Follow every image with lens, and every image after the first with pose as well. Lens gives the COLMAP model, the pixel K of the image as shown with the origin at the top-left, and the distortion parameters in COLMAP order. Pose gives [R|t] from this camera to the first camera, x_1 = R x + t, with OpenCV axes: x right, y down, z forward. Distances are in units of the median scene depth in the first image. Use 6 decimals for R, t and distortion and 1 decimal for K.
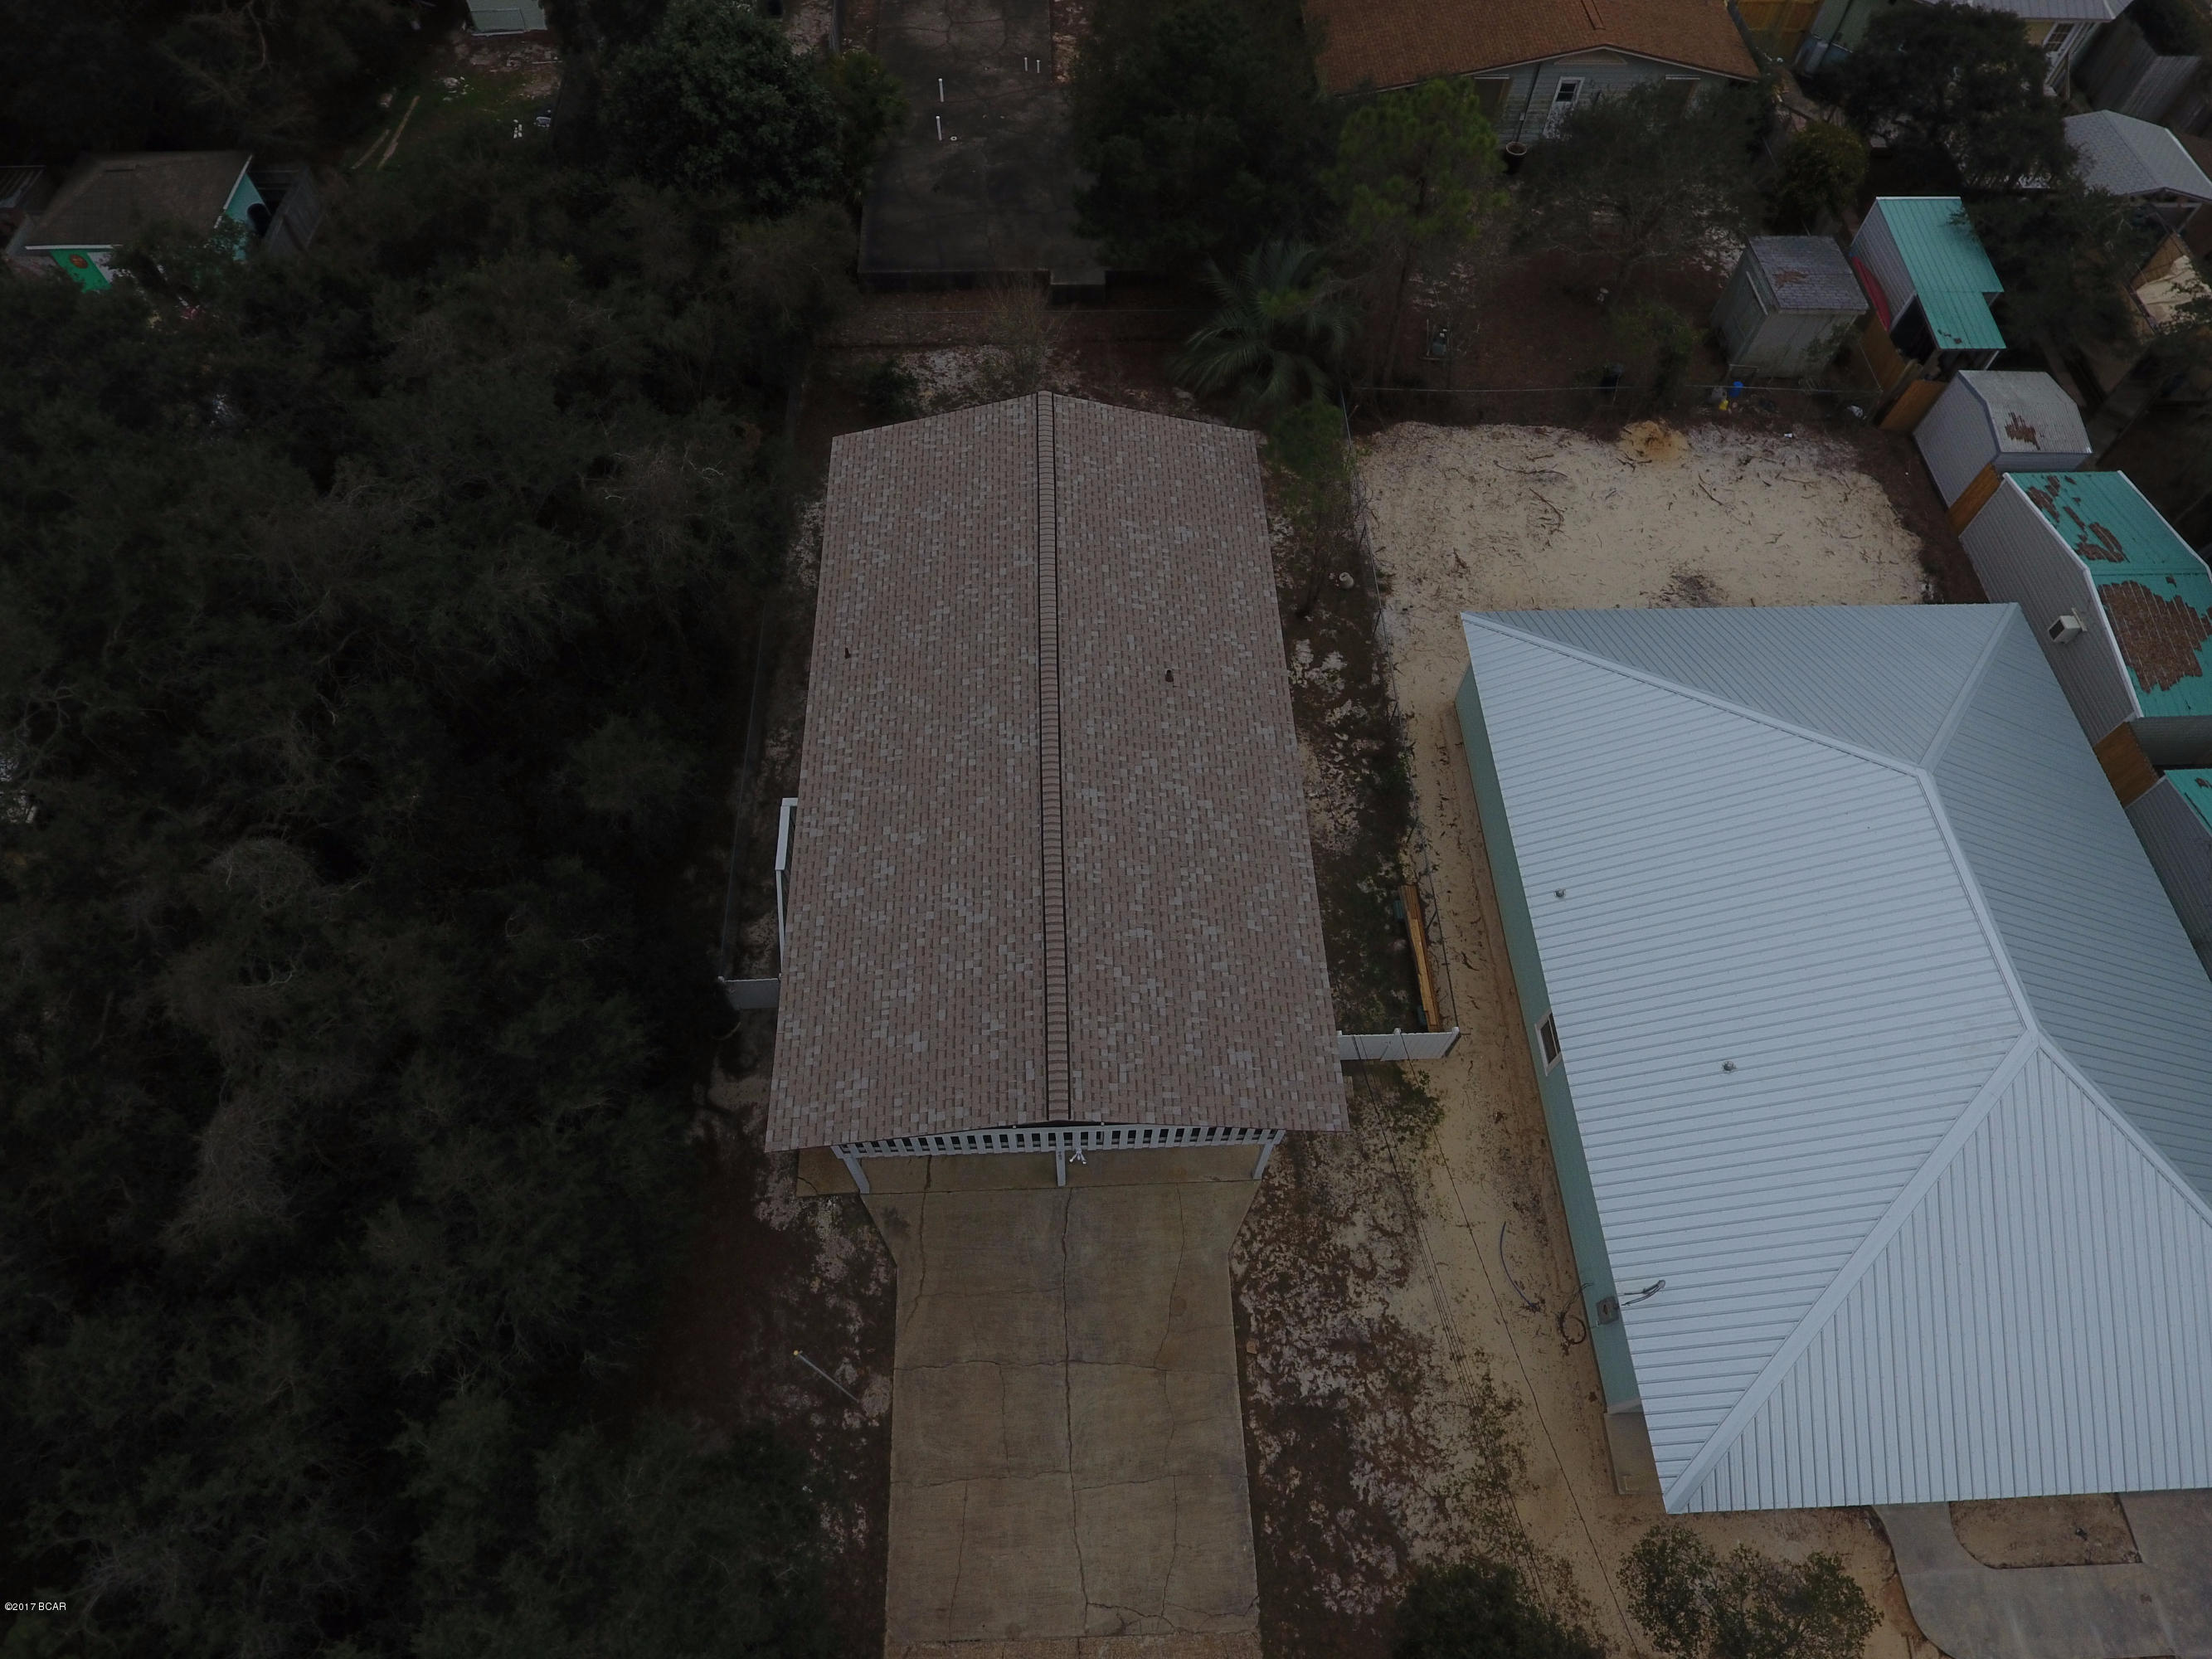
lens RADIAL K [[1294.3, 0, 1108.0], [0, 1294.3, 810.6], [0, 0, 1]] dist [-0.004486, -0.001877]
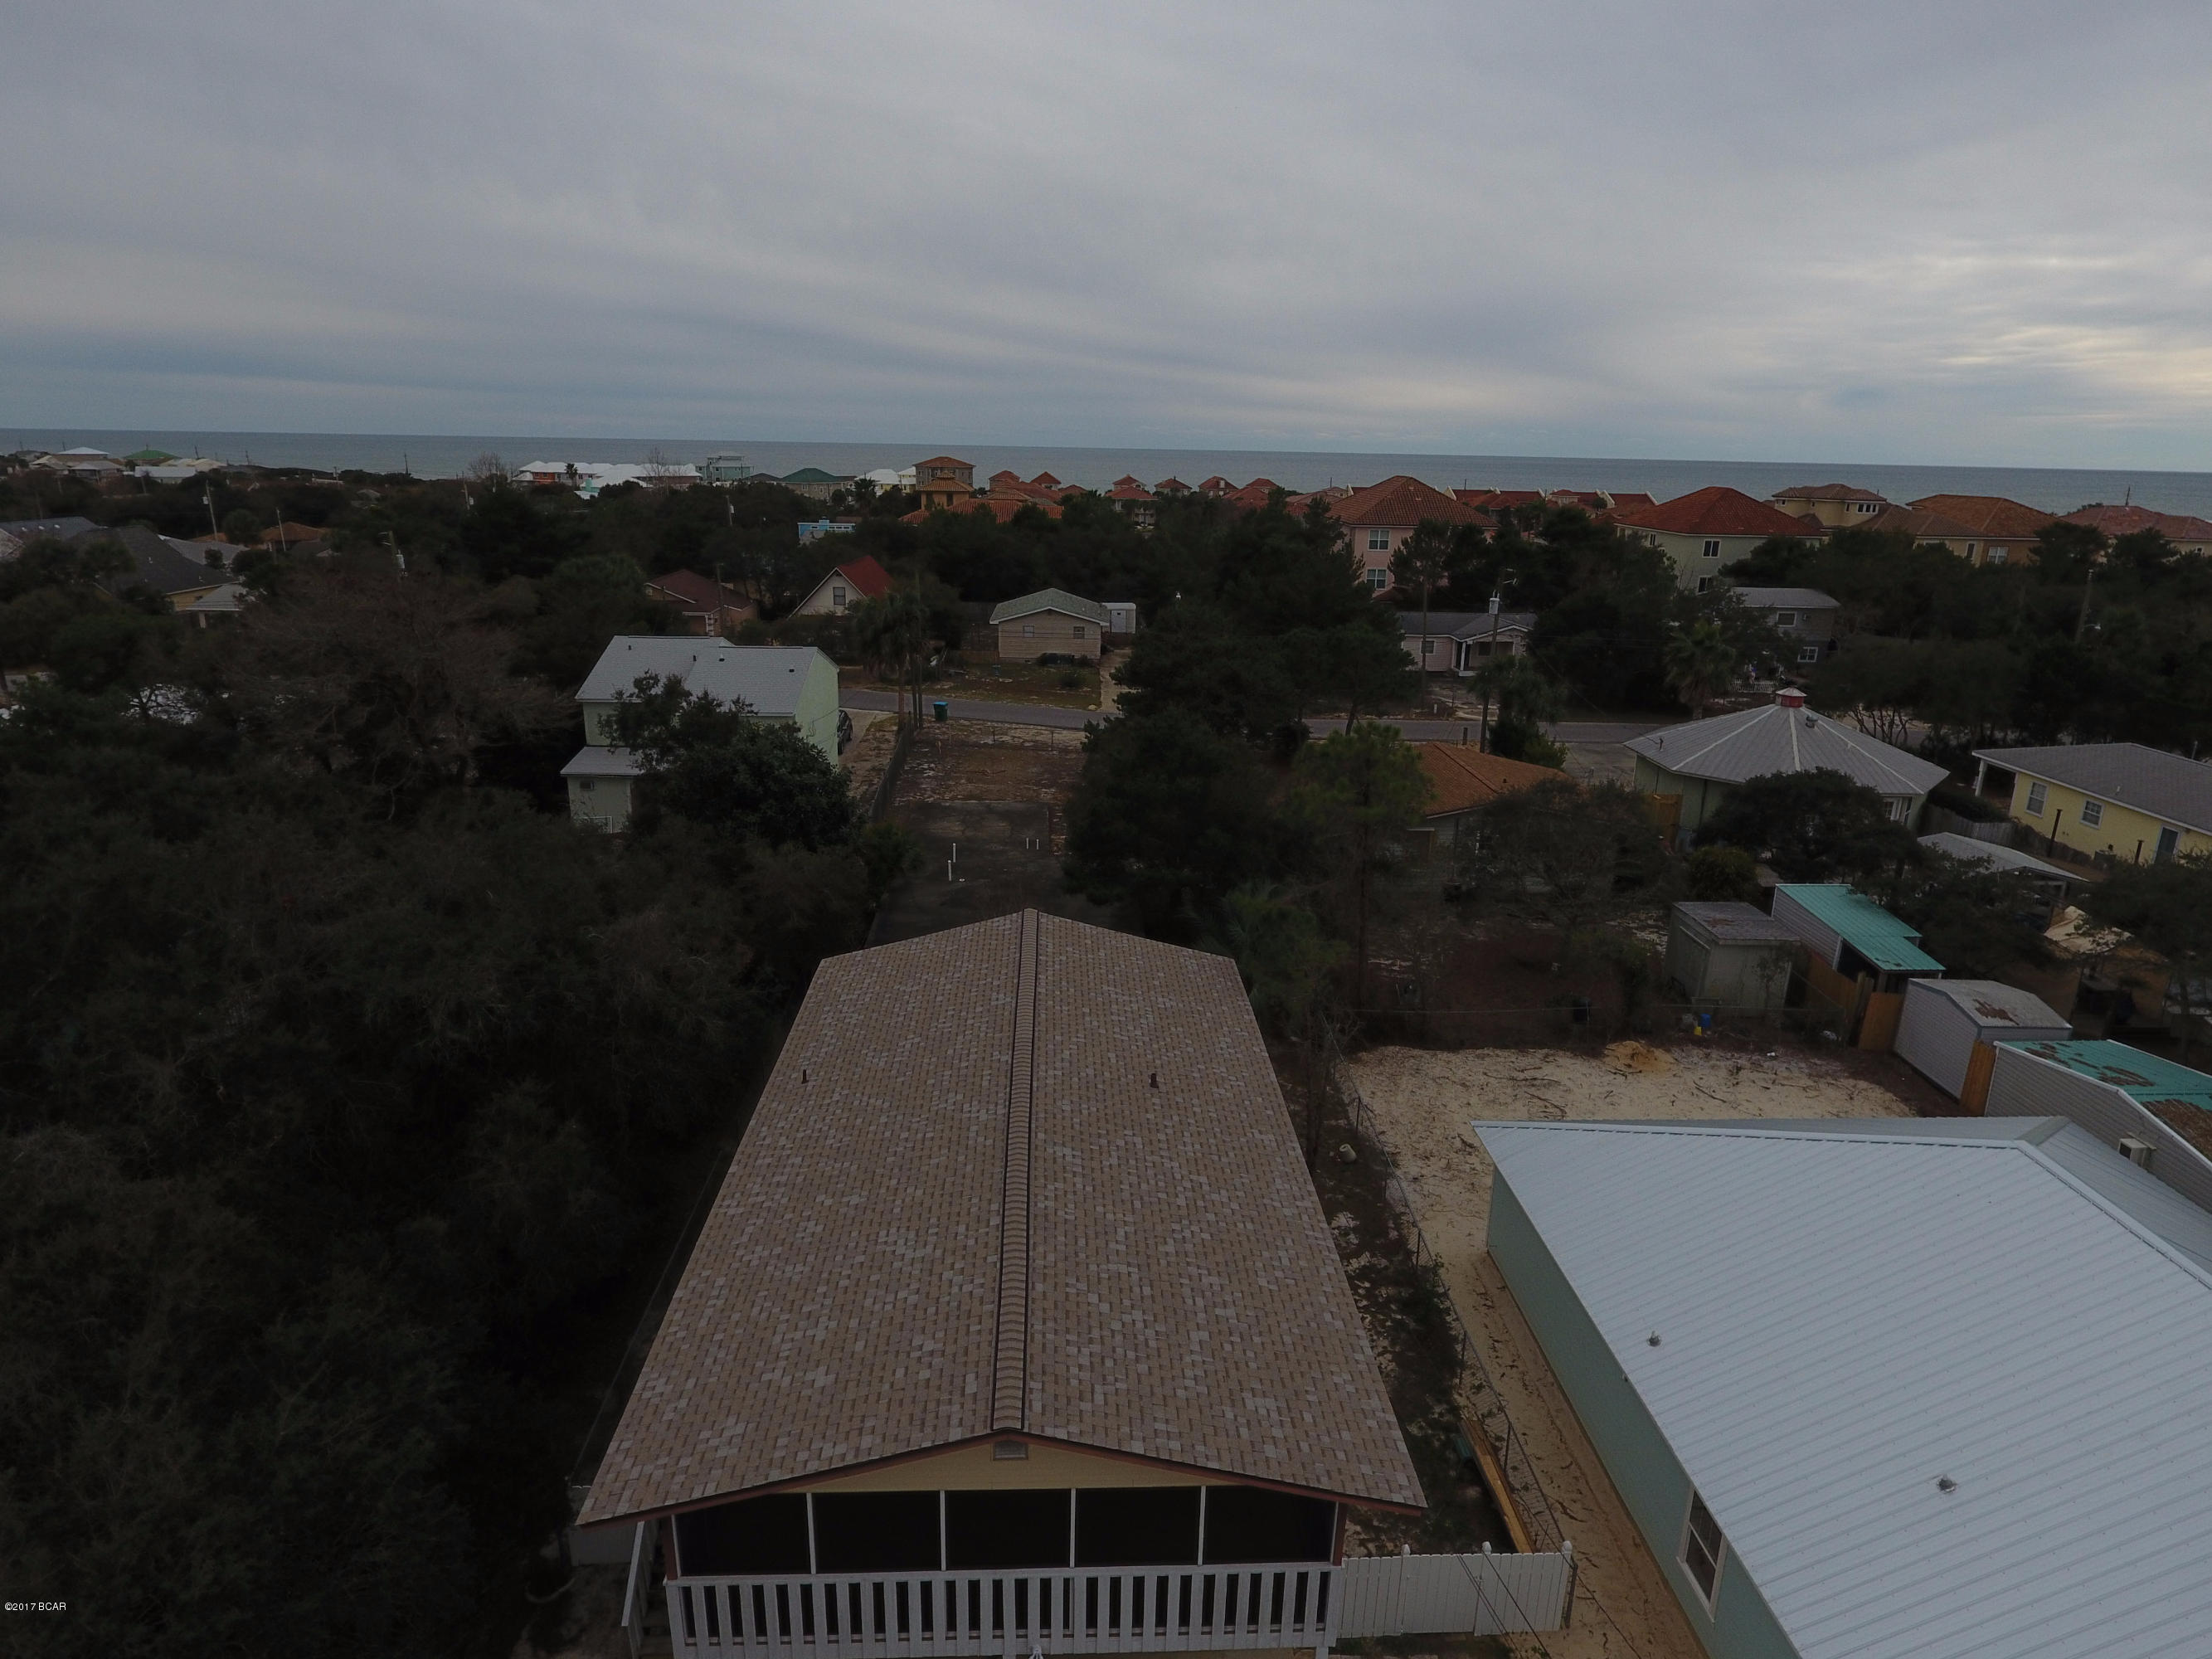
lens RADIAL K [[1294.3, 0, 1108.0], [0, 1294.3, 810.6], [0, 0, 1]] dist [-0.004486, -0.001877]
pose [[0.999991, -0.003420, 0.002423, 0.012568], [0.004151, 0.728203, -0.685349, 0.361435], [0.000580, 0.685353, 0.728211, 0.192611]]
